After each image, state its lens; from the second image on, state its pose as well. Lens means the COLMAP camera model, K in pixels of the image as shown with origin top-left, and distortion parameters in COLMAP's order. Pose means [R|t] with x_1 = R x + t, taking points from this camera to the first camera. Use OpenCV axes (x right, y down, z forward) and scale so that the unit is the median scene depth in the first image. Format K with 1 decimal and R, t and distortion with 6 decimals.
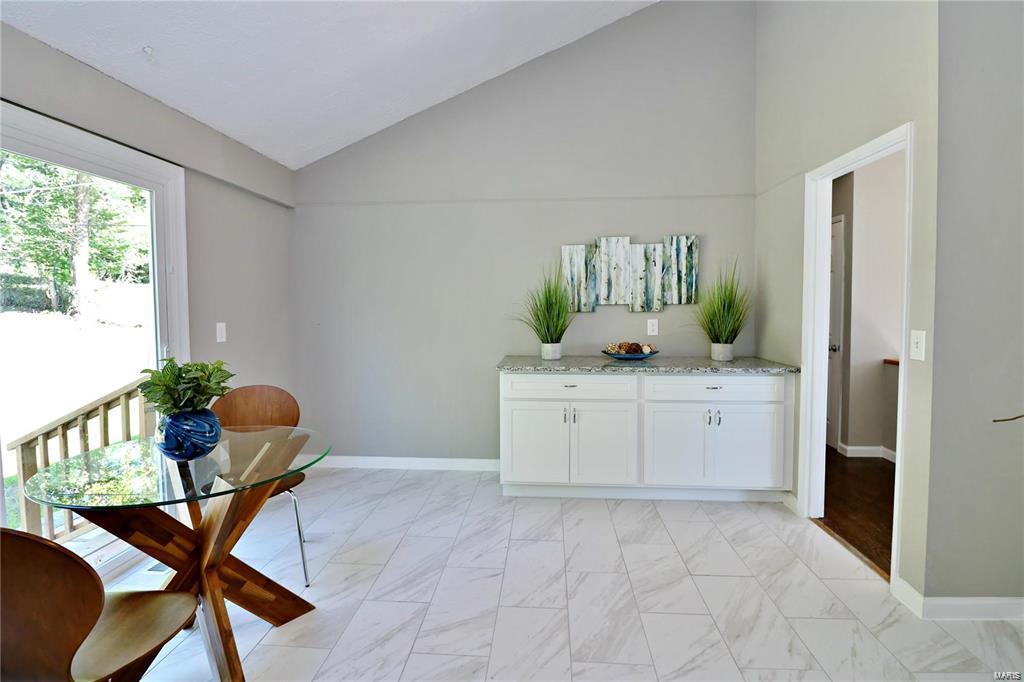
lens RADIAL K [[483.7, 0, 515.6], [0, 483.7, 325.2], [0, 0, 1]] dist [-0.016487, -0.000292]
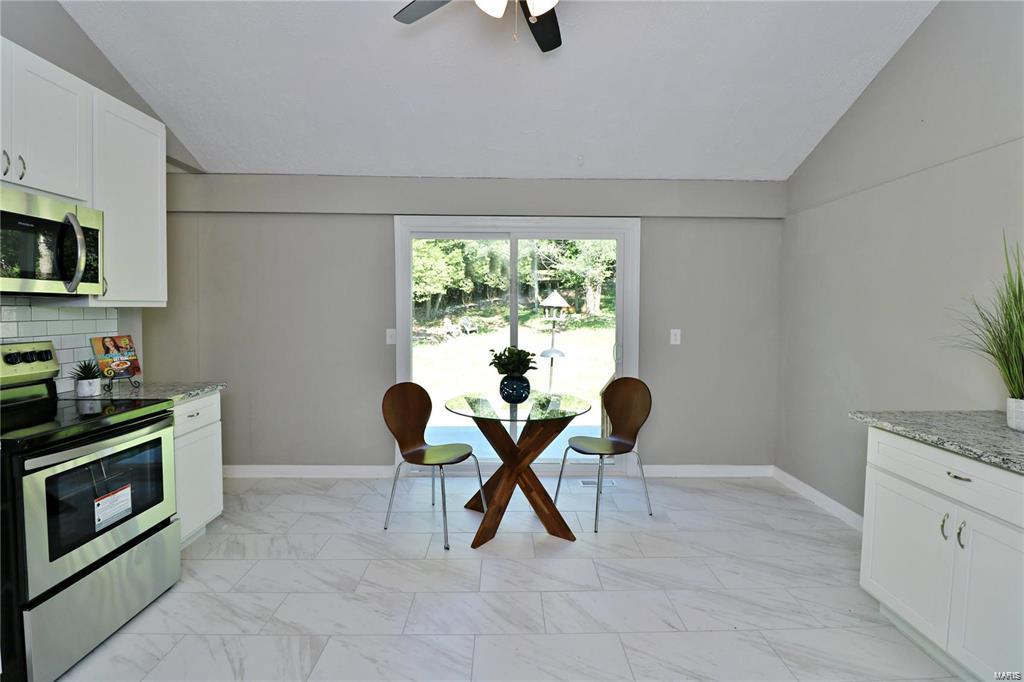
lens RADIAL K [[477.8, 0, 513.9], [0, 477.8, 324.8], [0, 0, 1]] dist [-0.016698, -0.000868]
pose [[0.085443, 0.035349, -0.995716, 0.499604], [-0.044453, 0.998511, 0.031633, -0.032068], [0.995351, 0.041560, 0.086887, 0.389786]]
